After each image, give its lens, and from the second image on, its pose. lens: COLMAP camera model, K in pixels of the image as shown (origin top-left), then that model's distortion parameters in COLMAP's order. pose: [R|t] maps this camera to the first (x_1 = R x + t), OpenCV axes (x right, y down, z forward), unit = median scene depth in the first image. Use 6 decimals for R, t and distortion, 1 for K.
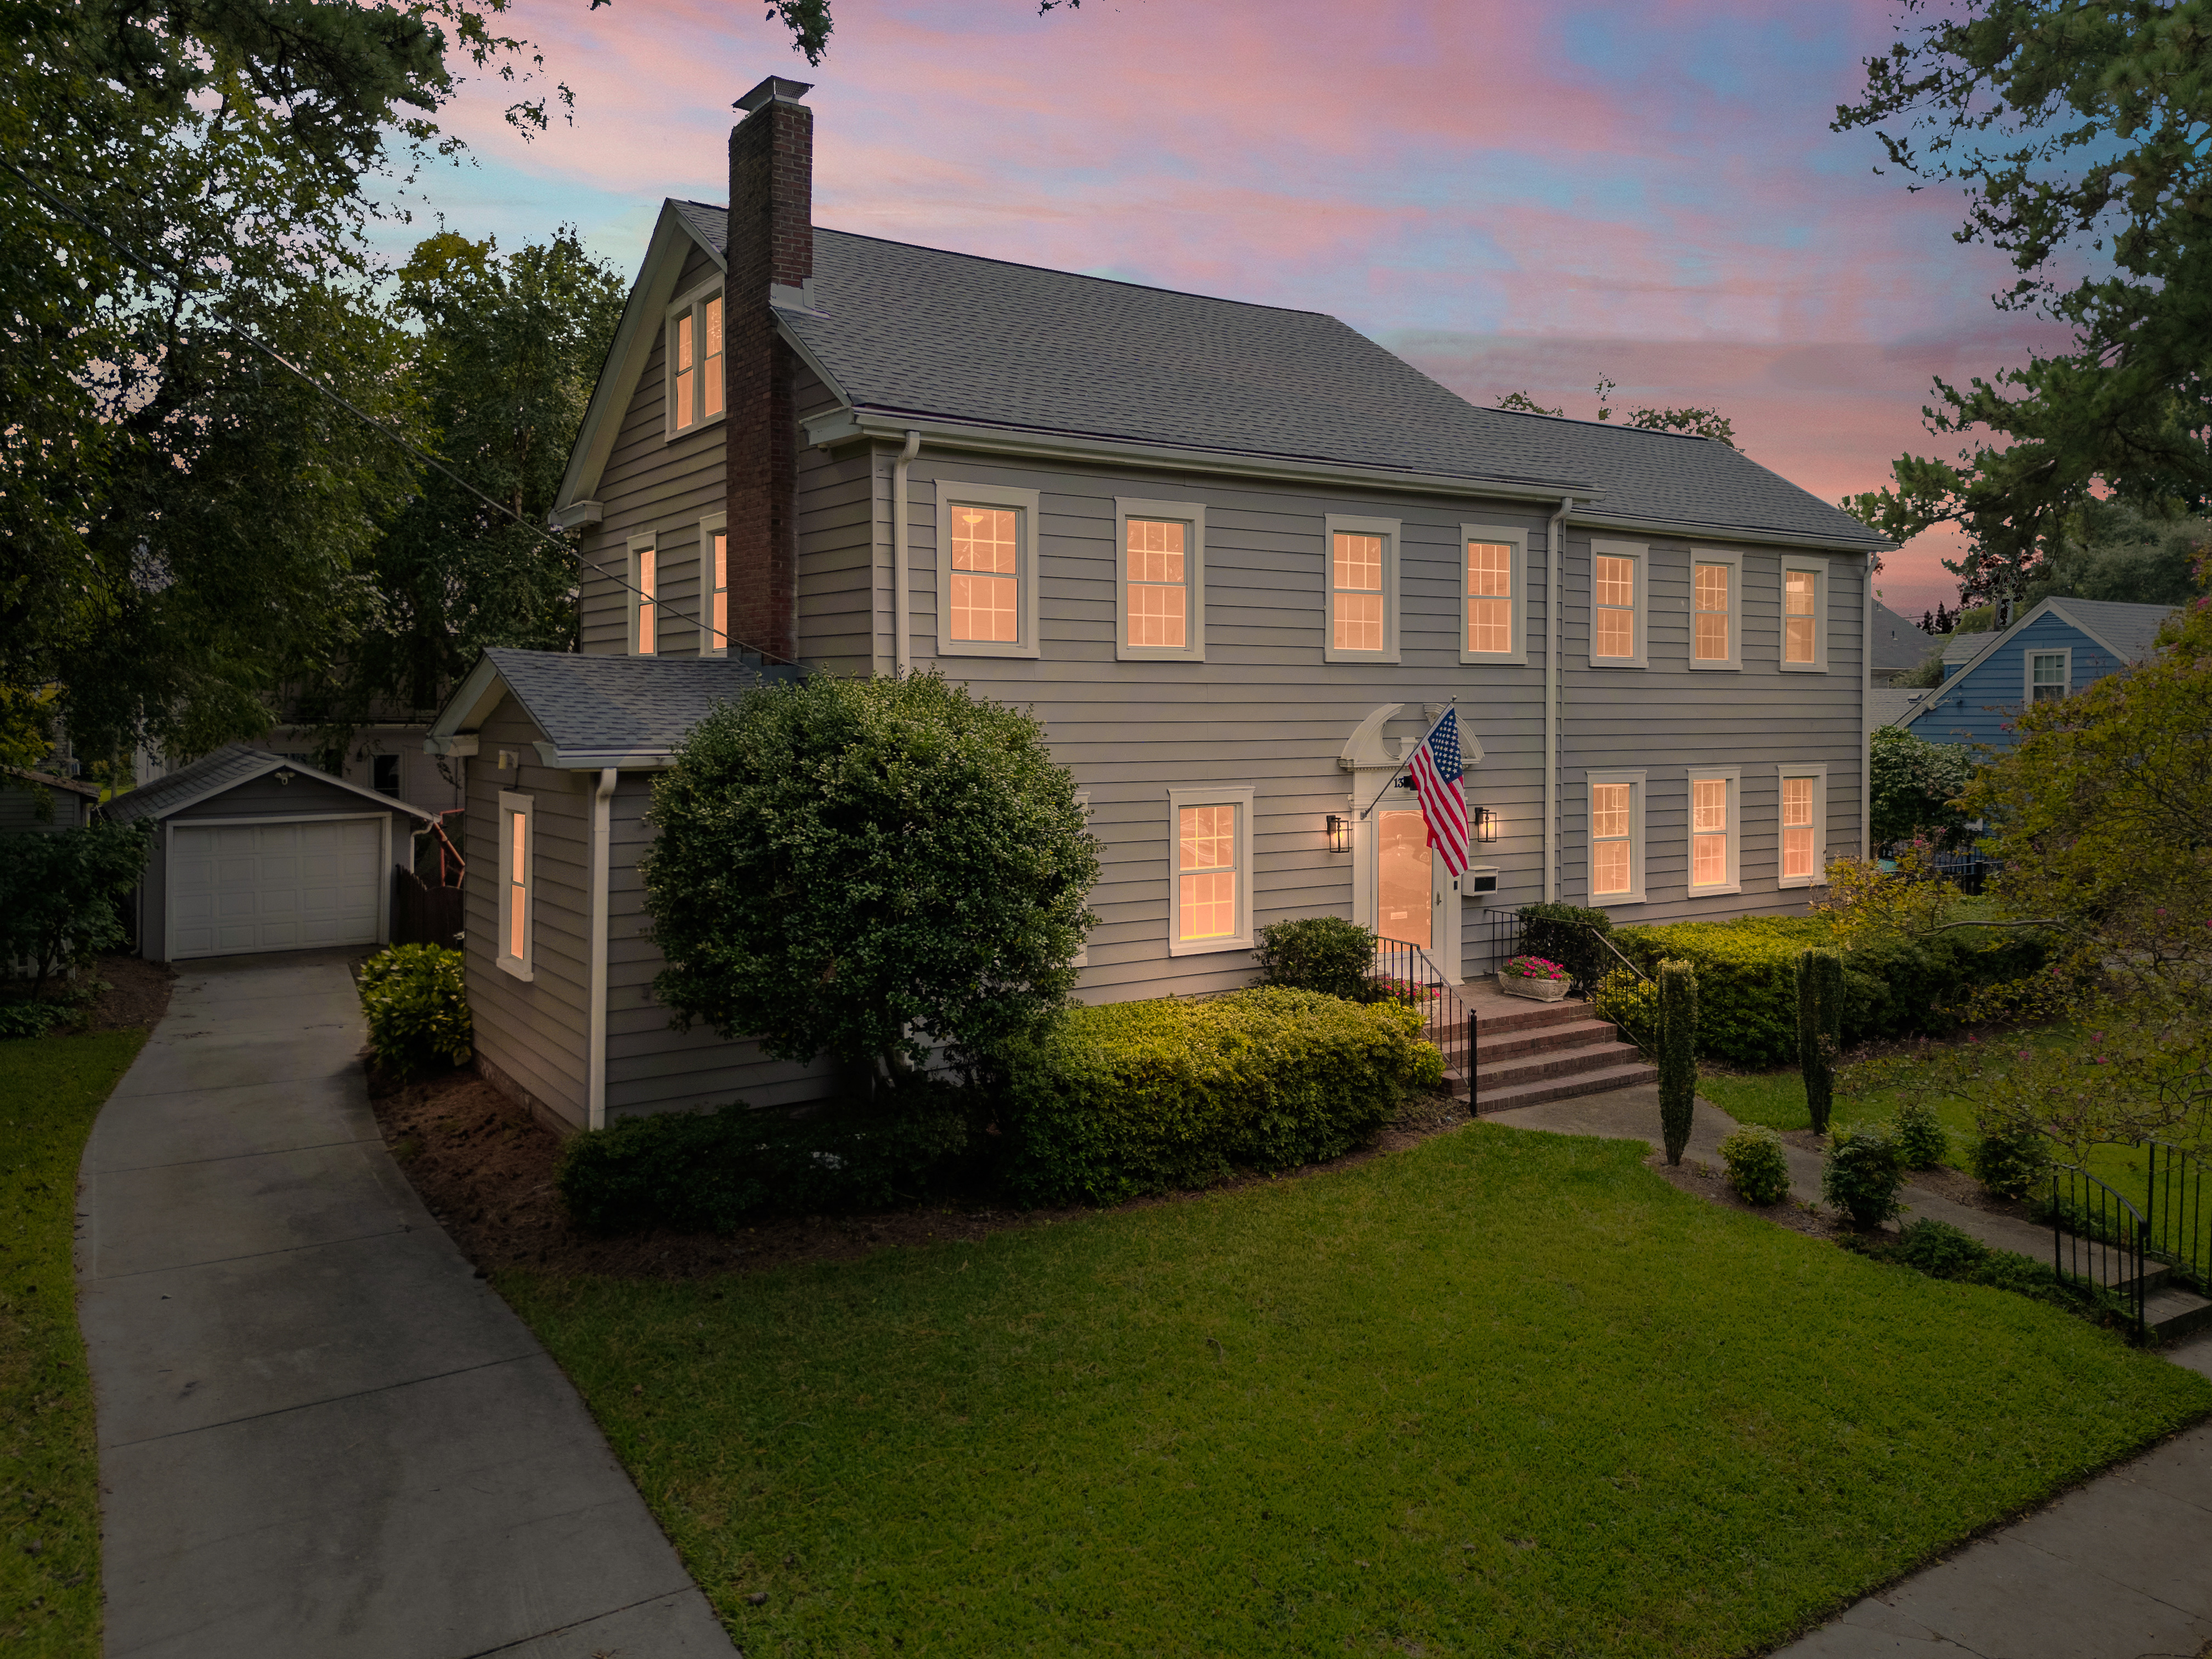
lens RADIAL K [[1615.2, 0, 1106.0], [0, 1615.2, 829.5], [0, 0, 1]] dist [0.026126, -0.004132]
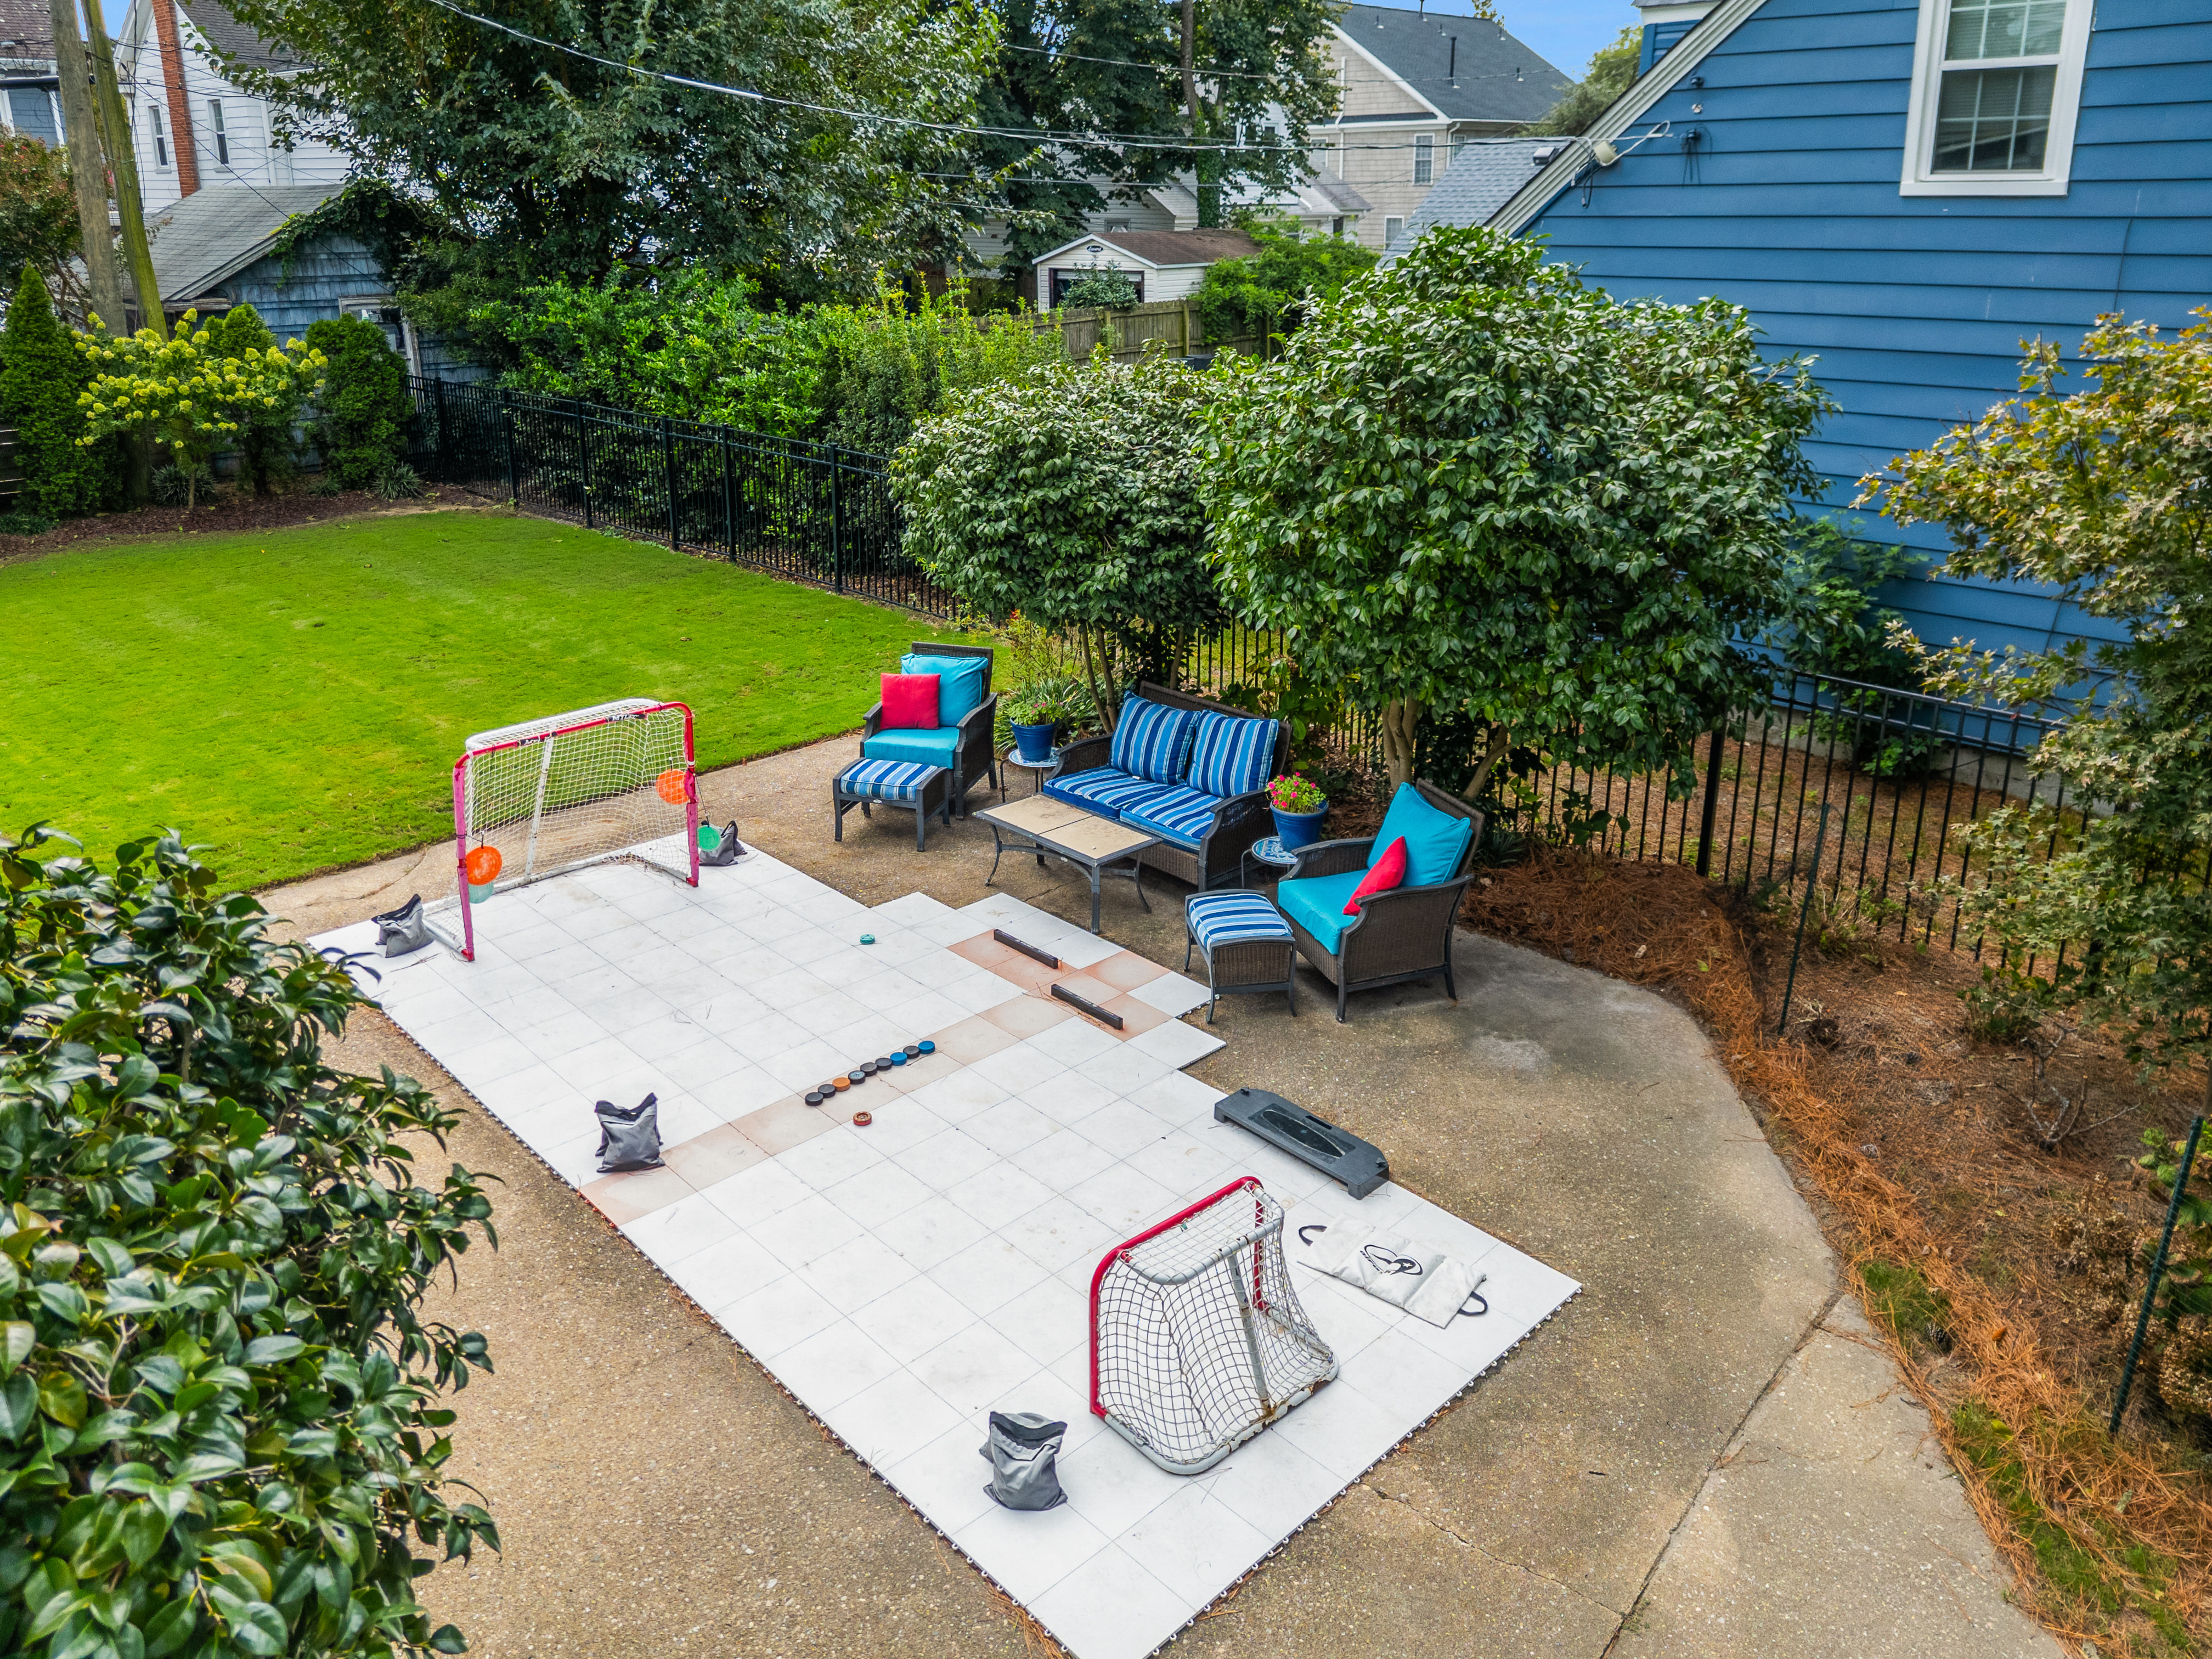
lens RADIAL K [[1615.2, 0, 1106.0], [0, 1615.2, 829.5], [0, 0, 1]] dist [0.026126, -0.004132]
pose [[0.975568, -0.074828, 0.206563, 0.356194], [0.010635, 0.955193, 0.295793, -0.047379], [-0.219441, -0.286369, 0.932651, 0.725756]]
